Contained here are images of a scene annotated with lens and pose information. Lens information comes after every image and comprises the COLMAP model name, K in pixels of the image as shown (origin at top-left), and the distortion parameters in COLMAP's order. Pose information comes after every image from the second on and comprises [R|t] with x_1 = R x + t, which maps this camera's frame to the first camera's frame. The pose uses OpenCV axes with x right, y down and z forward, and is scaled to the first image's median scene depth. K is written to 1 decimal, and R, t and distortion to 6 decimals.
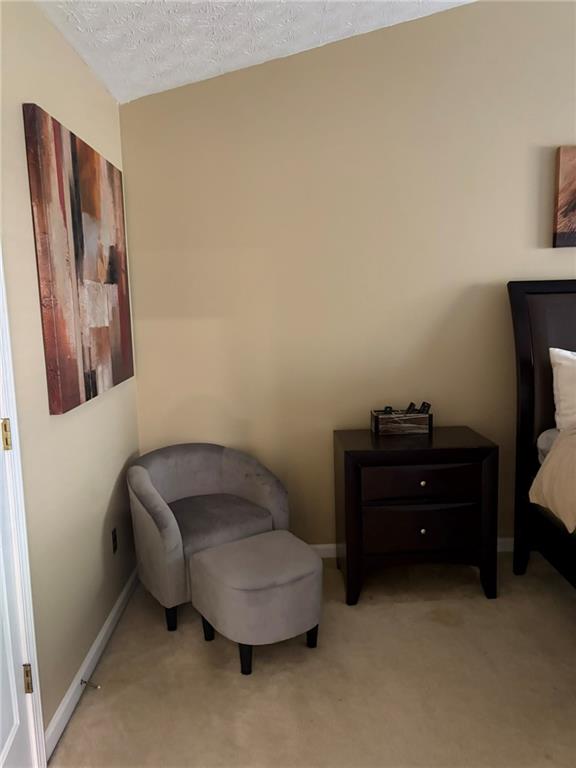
lens RADIAL K [[582.4, 0, 287.2], [0, 582.4, 383.0], [0, 0, 1]] dist [0.055510, -0.059615]
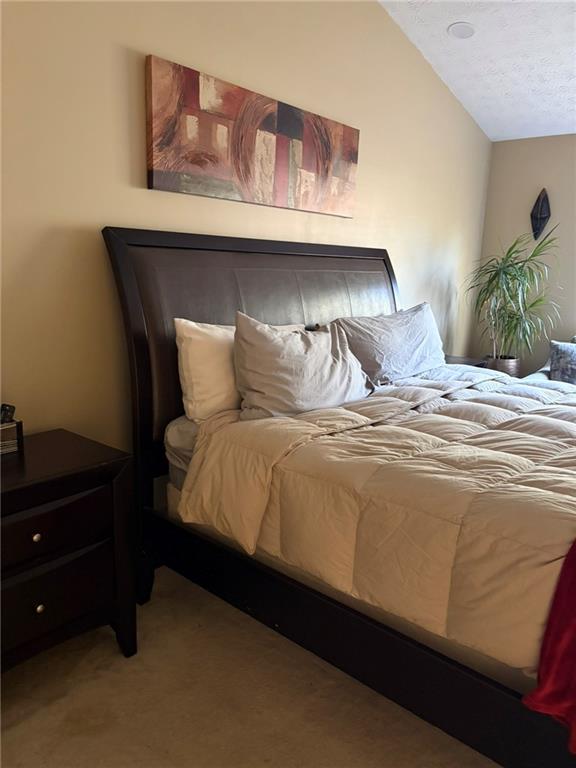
lens RADIAL K [[582.4, 0, 301.4], [0, 582.4, 386.0], [0, 0, 1]] dist [0.055510, -0.059615]
pose [[0.650334, -0.106104, 0.752202, -0.038614], [0.048384, 0.993972, 0.098376, -0.036377], [-0.758106, -0.027583, 0.651548, 0.343536]]
